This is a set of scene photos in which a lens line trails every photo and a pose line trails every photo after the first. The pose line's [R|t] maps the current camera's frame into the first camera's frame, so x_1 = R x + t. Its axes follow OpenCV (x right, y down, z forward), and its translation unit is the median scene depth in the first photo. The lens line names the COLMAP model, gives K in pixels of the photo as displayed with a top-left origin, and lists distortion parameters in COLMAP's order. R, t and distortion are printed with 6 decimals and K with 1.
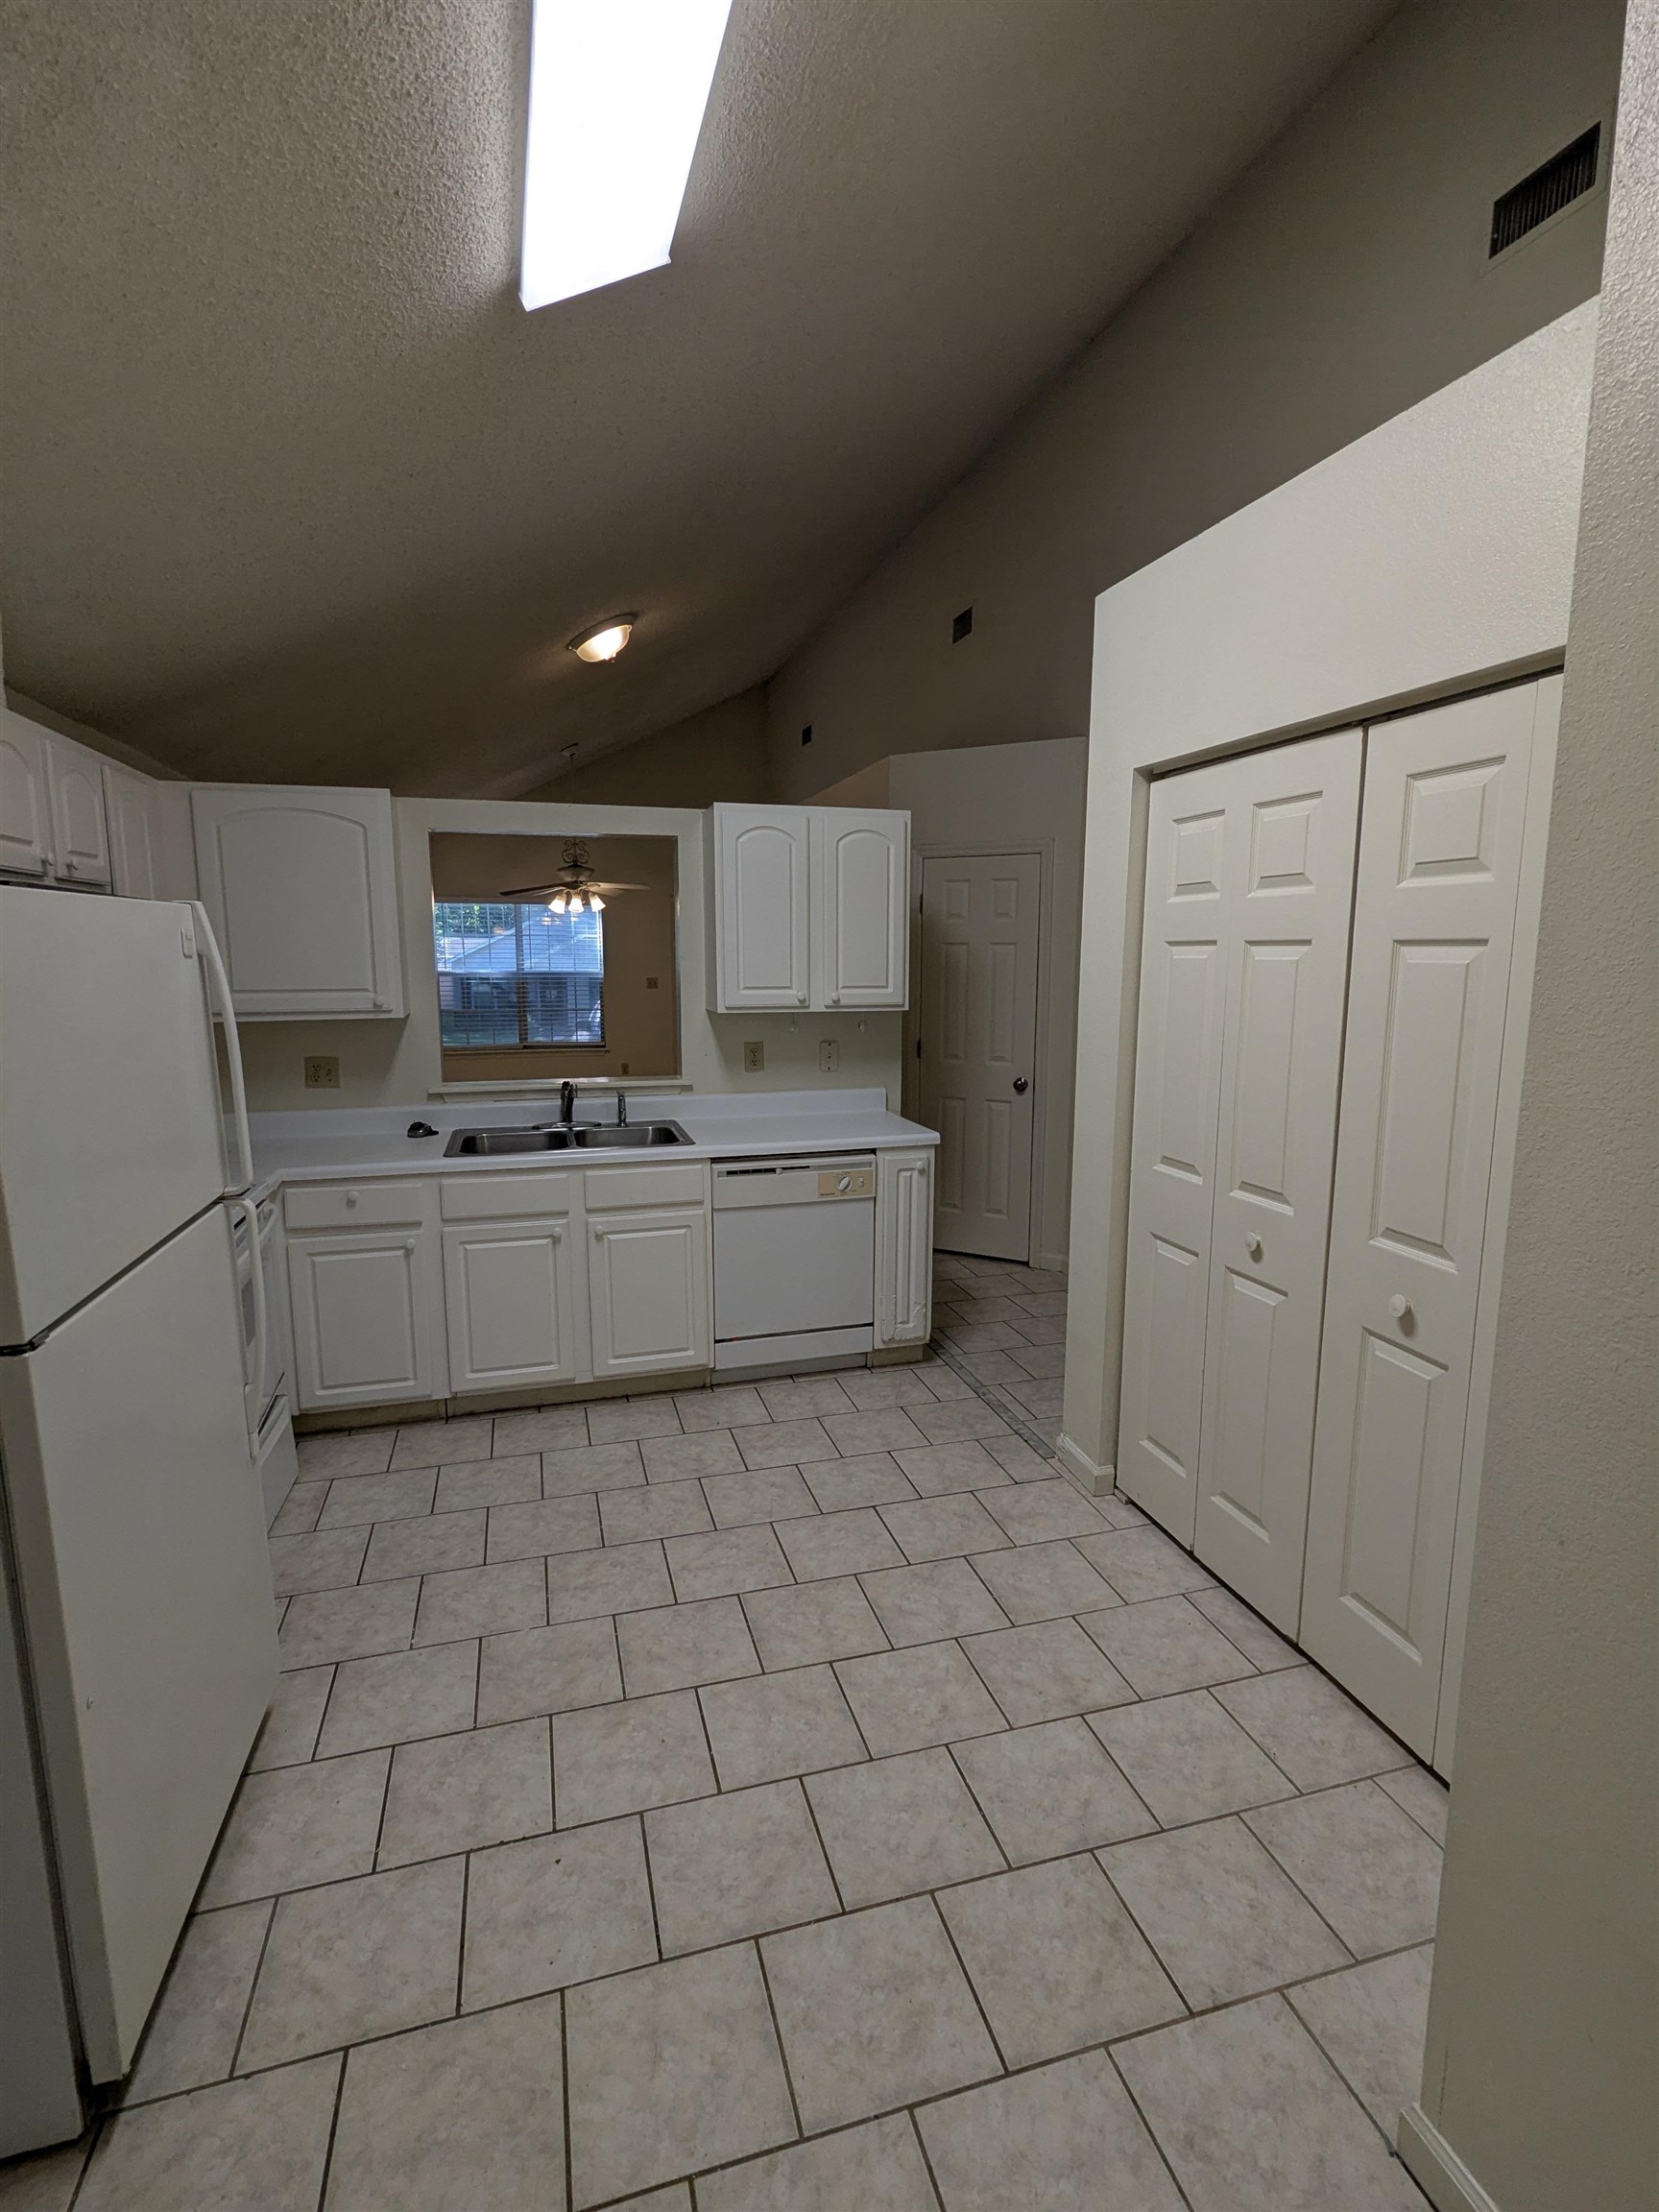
lens RADIAL K [[1041.0, 0, 830.2], [0, 1041.0, 1109.2], [0, 0, 1]] dist [-0.001748, -0.000085]
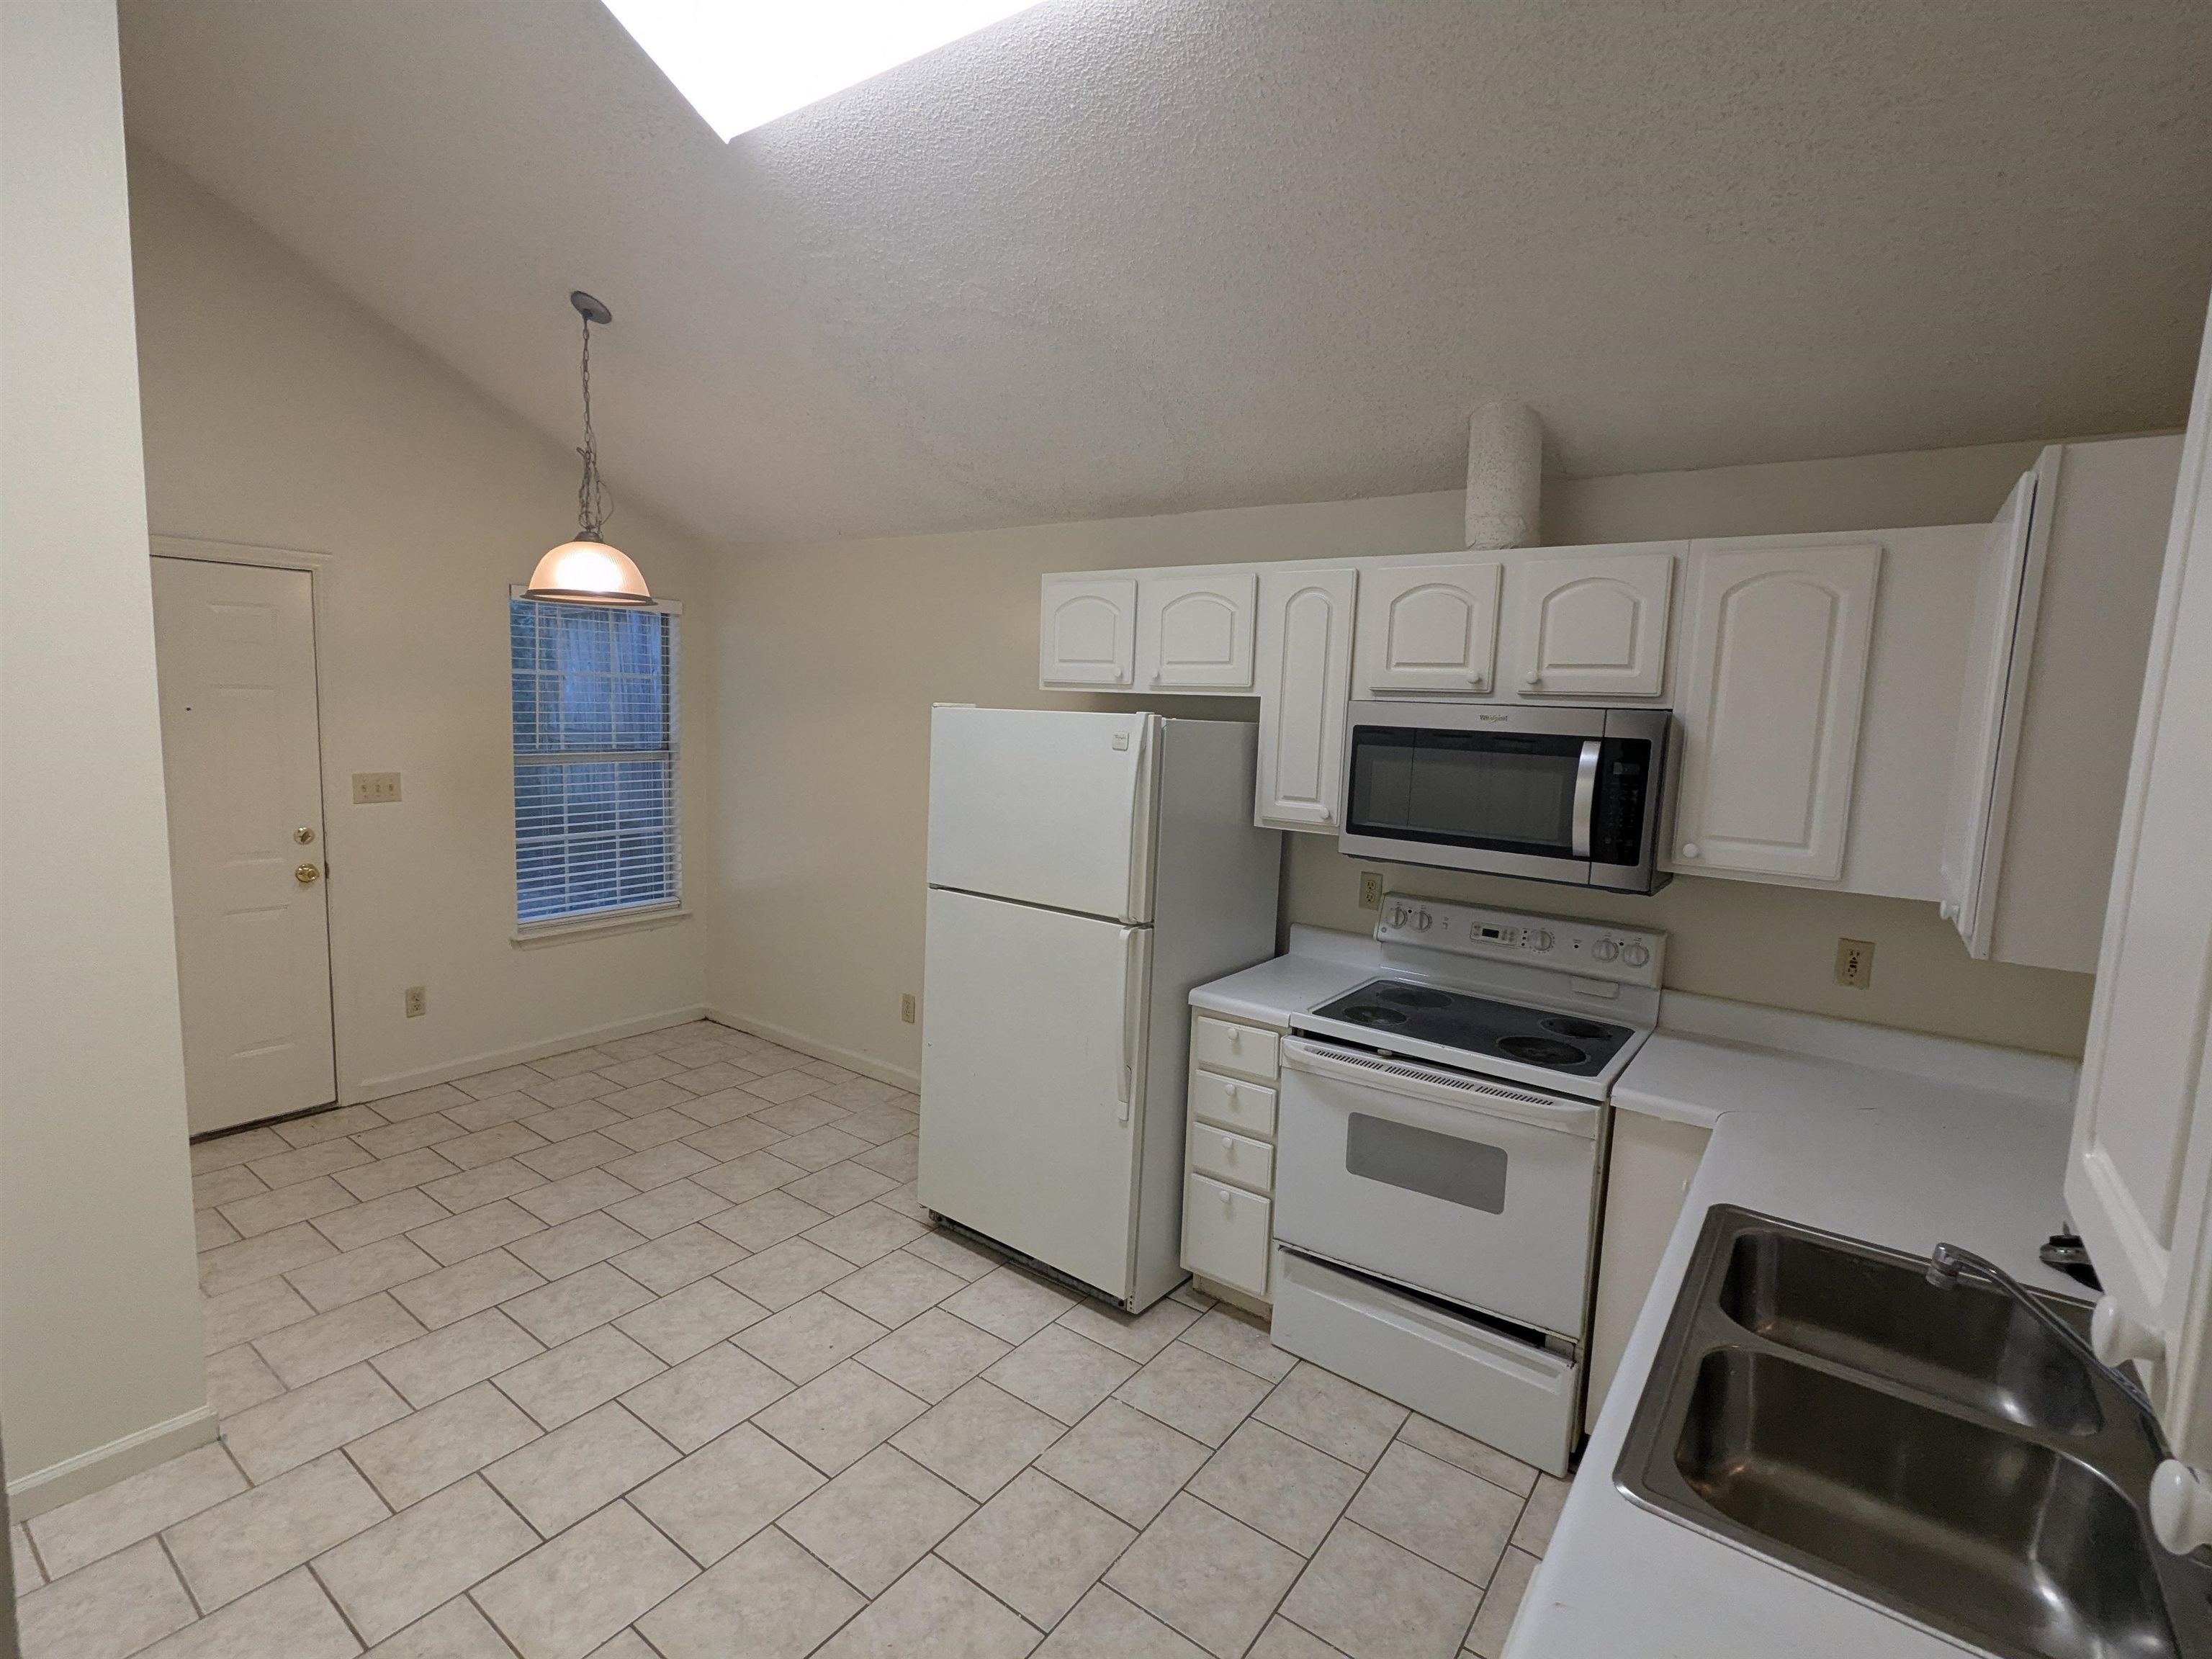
lens RADIAL K [[1041.0, 0, 1104.4], [0, 1041.0, 830.9], [0, 0, 1]] dist [-0.001748, -0.000085]
pose [[-0.791187, 0.038545, -0.610359, 0.271208], [-0.132486, 0.963510, 0.232584, -0.336891], [0.597052, 0.264881, -0.757210, 1.912560]]
